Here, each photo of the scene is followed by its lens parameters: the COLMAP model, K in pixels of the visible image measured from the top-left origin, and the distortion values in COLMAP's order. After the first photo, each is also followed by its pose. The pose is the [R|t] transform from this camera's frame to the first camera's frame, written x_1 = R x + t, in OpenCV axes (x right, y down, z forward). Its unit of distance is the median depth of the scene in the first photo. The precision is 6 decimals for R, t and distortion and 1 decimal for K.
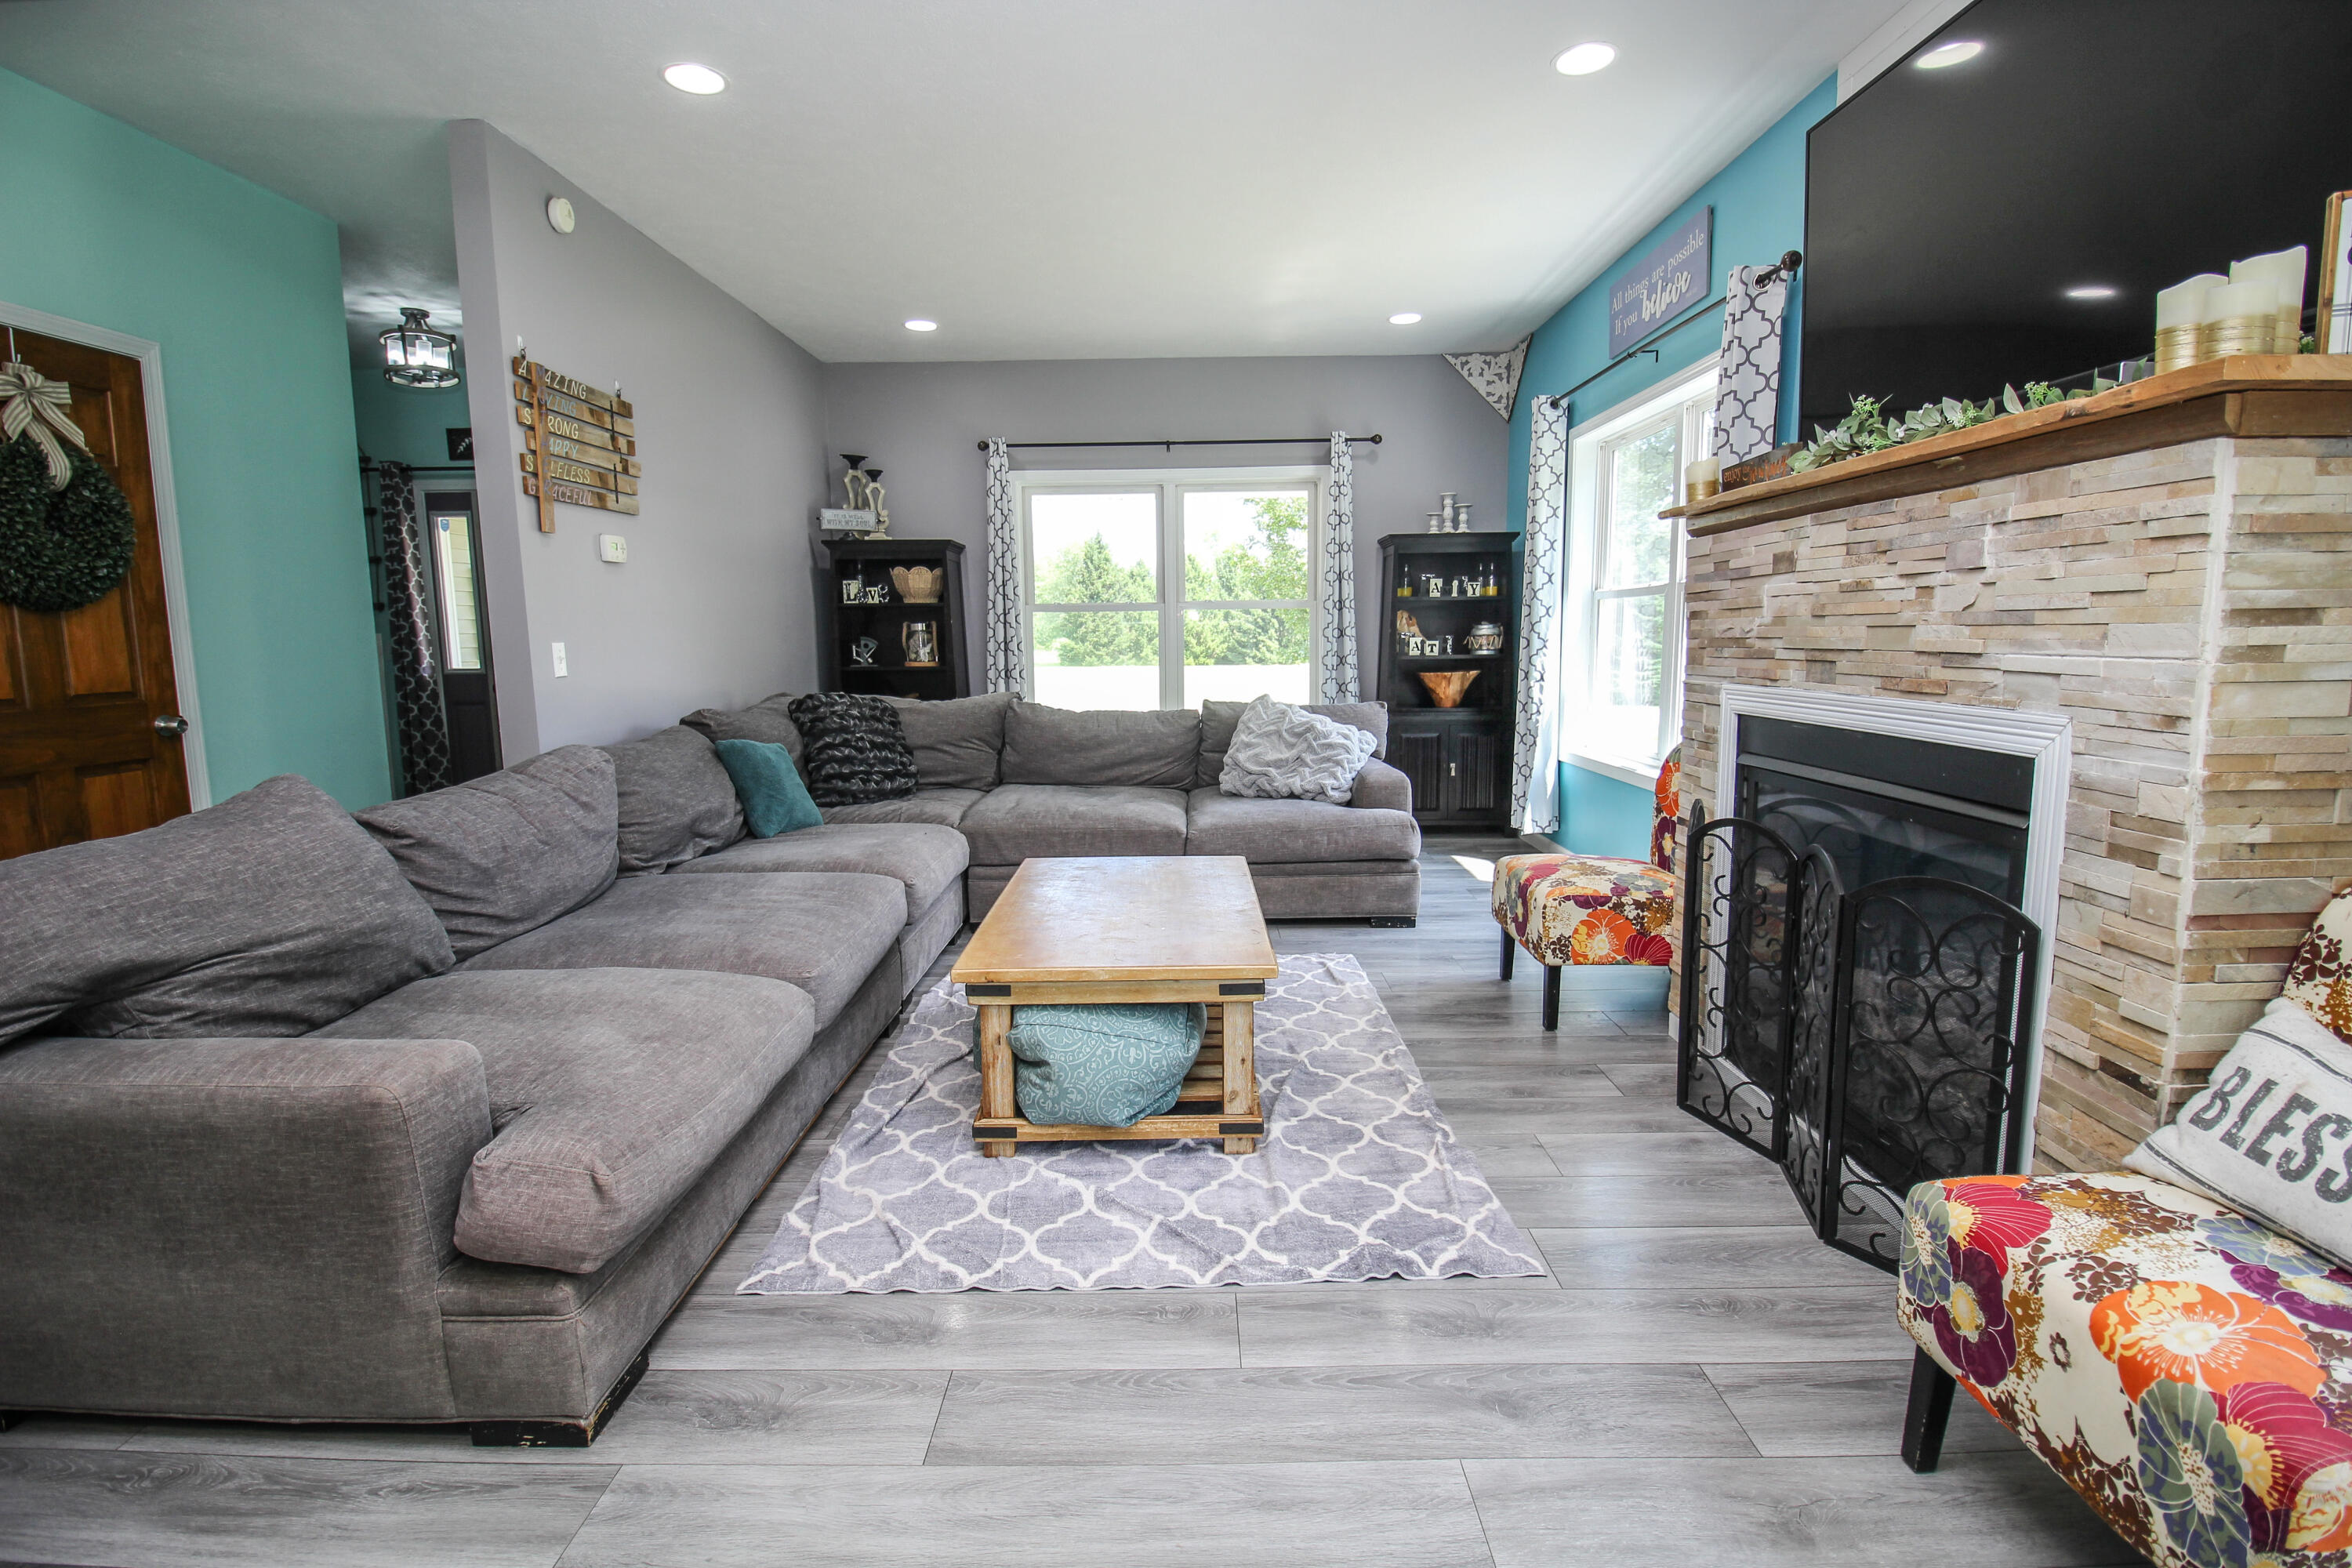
lens RADIAL K [[1088.1, 0, 1184.7], [0, 1088.1, 774.2], [0, 0, 1]] dist [0.003119, -0.014276]
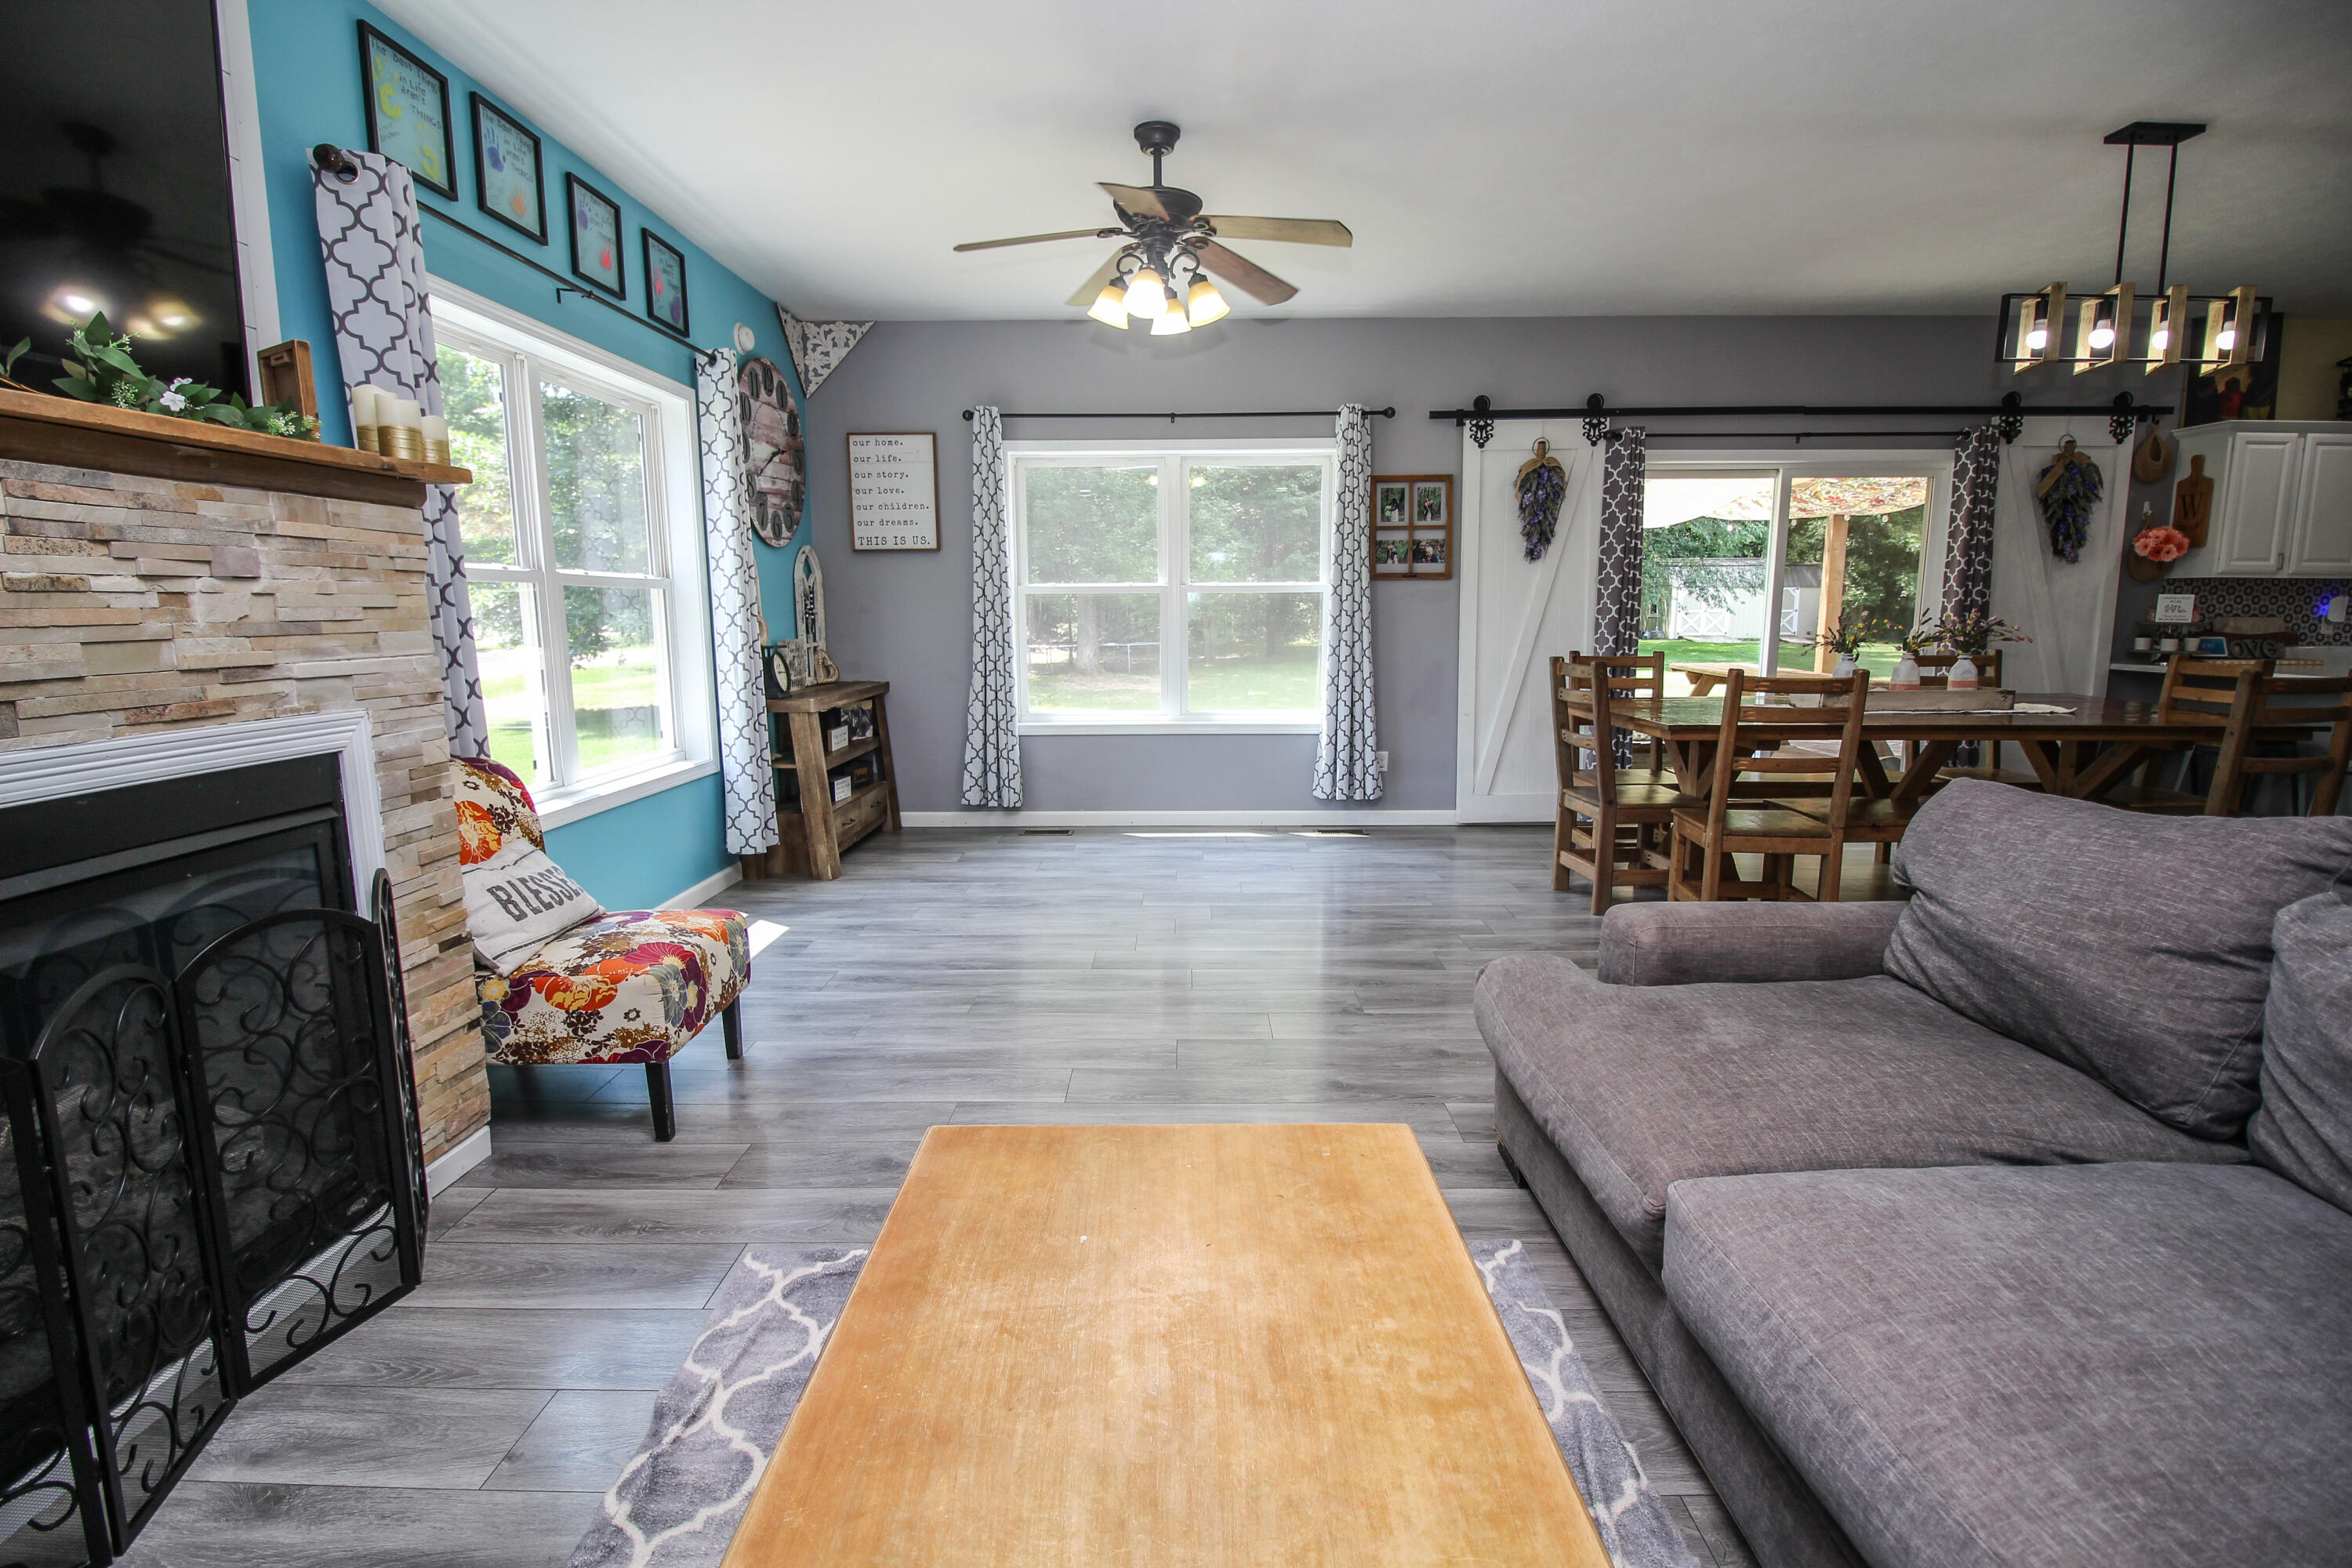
lens RADIAL K [[1091.2, 0, 1175.7], [0, 1091.2, 776.7], [0, 0, 1]] dist [0.001482, -0.014102]
pose [[-0.999831, 0.016166, 0.008698, -0.050534], [0.017948, 0.960360, 0.278183, -0.140753], [-0.003856, 0.278293, -0.960489, 1.016518]]
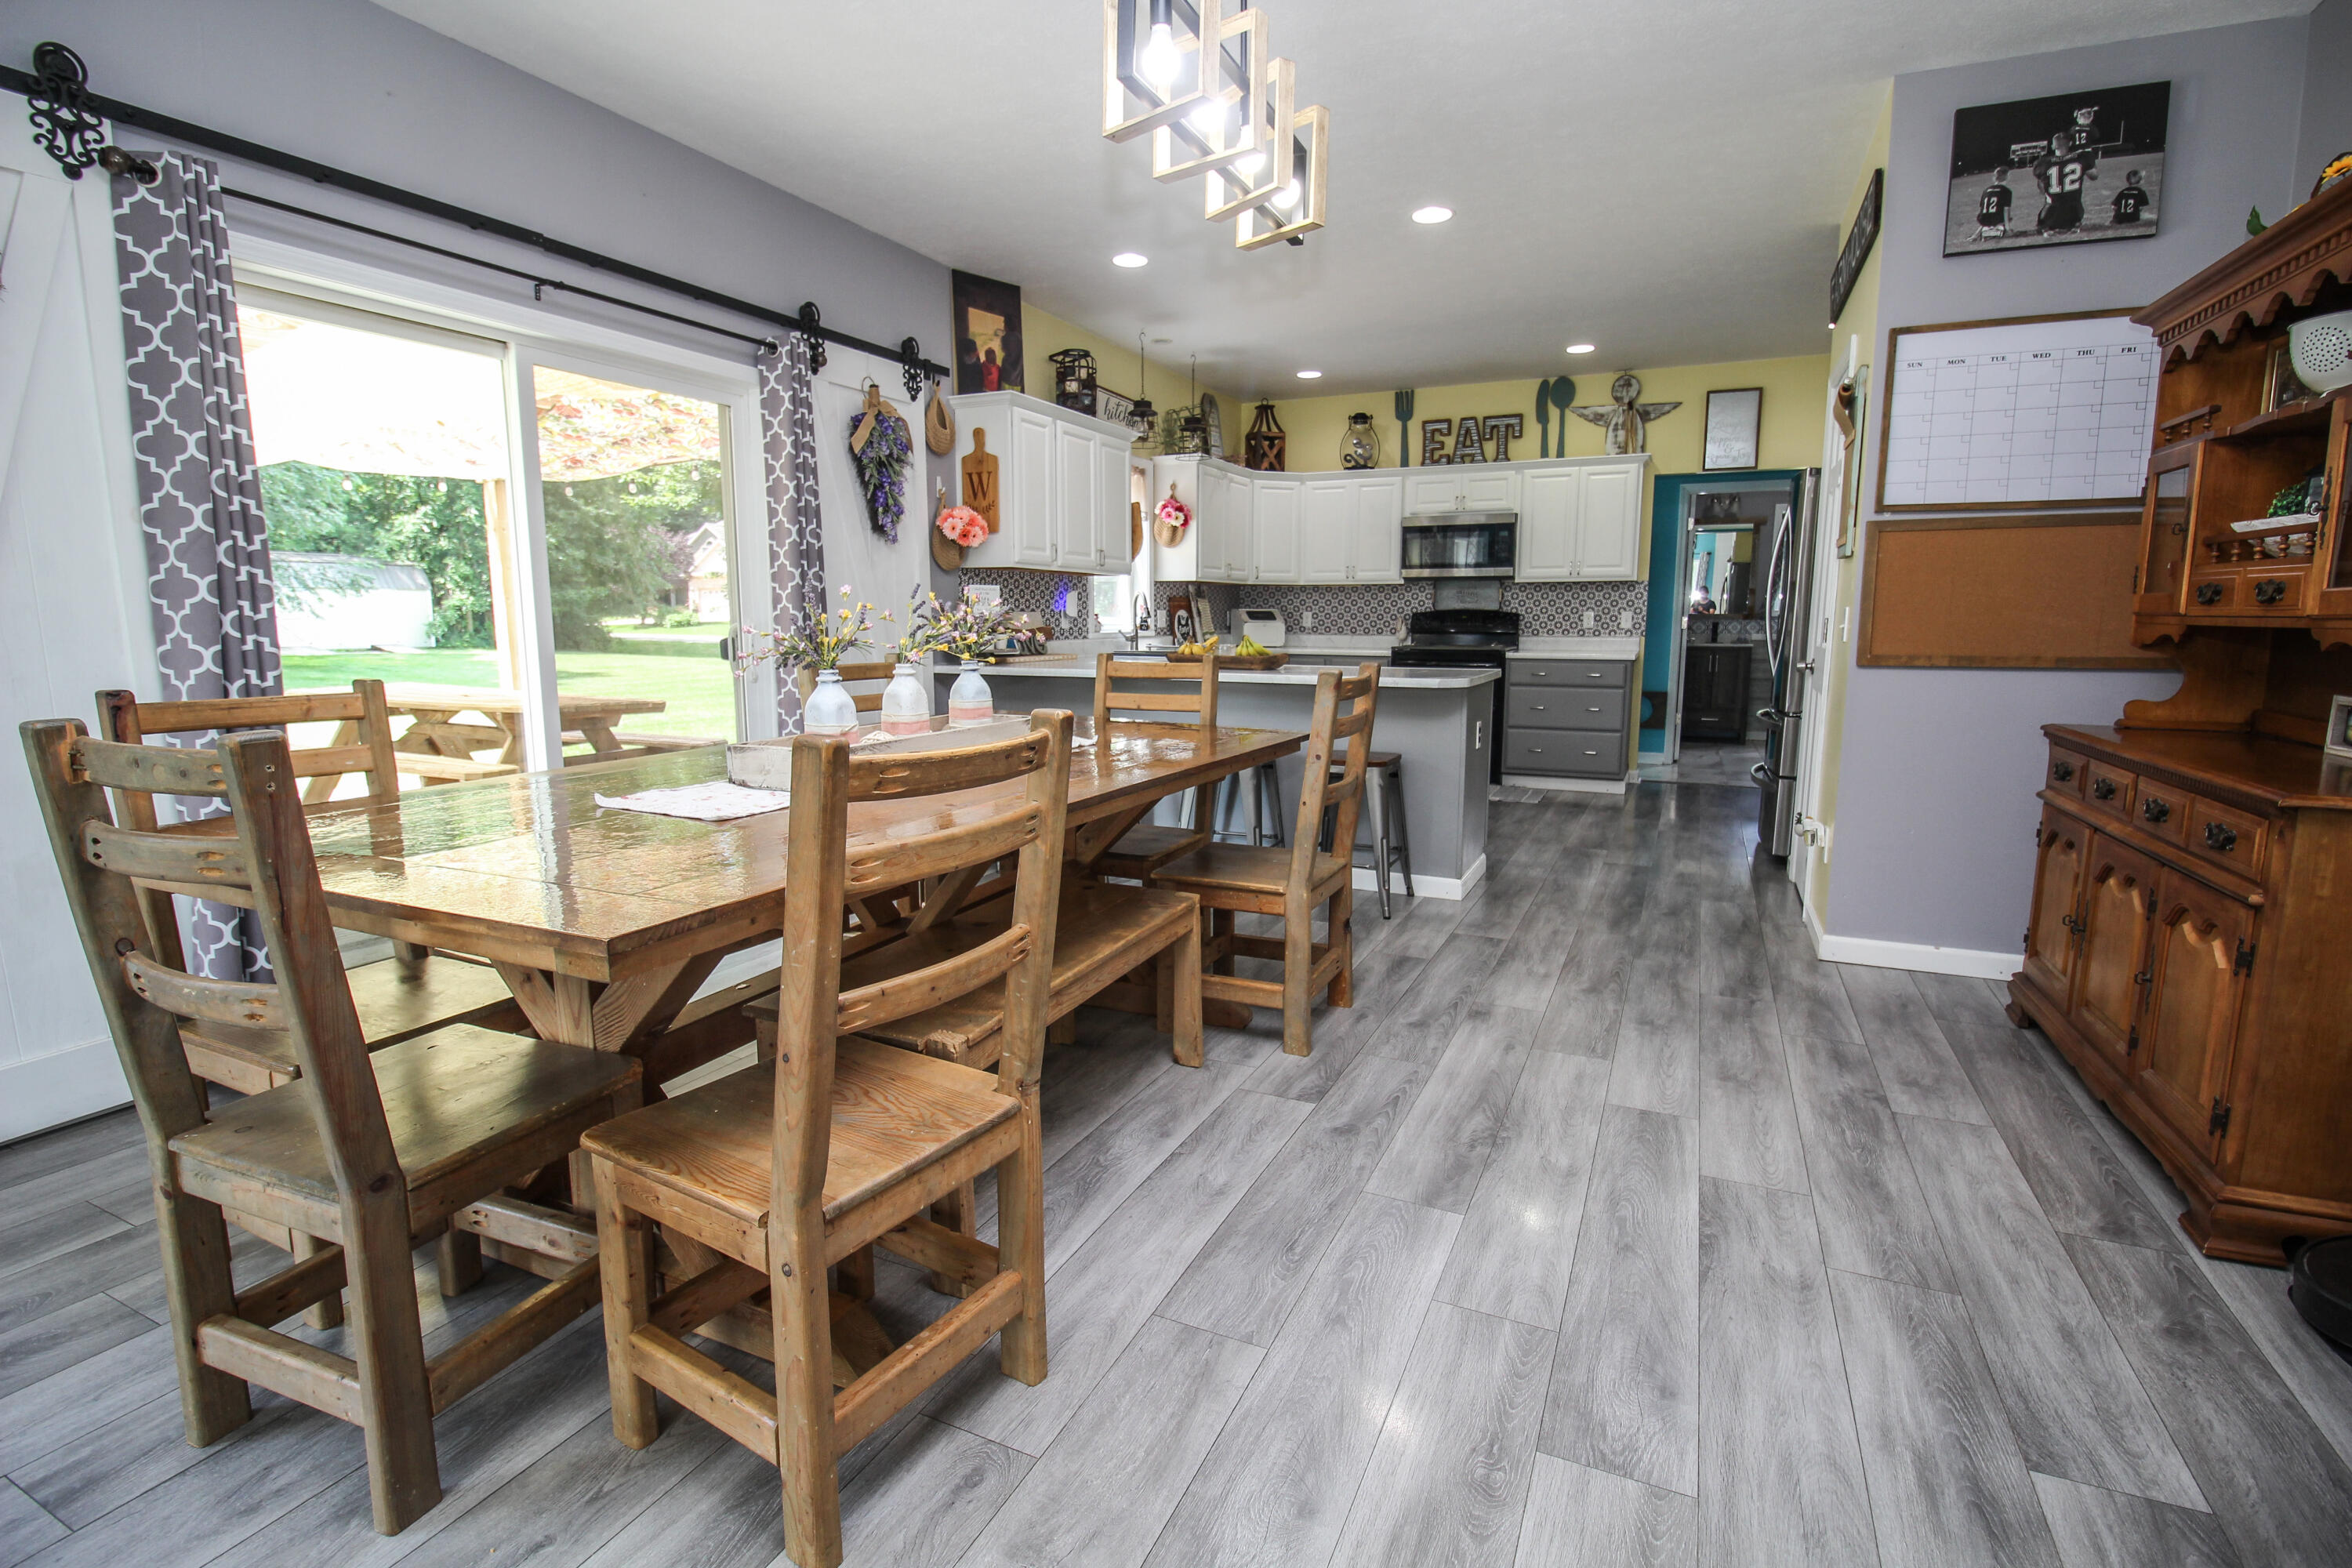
lens RADIAL K [[1088.1, 0, 1184.7], [0, 1088.1, 774.2], [0, 0, 1]] dist [0.003119, -0.014276]
pose [[-0.417155, 0.142112, -0.897656, -0.314617], [-0.115493, 0.971402, 0.207459, -0.016522], [0.901467, 0.190215, -0.388812, 0.254019]]
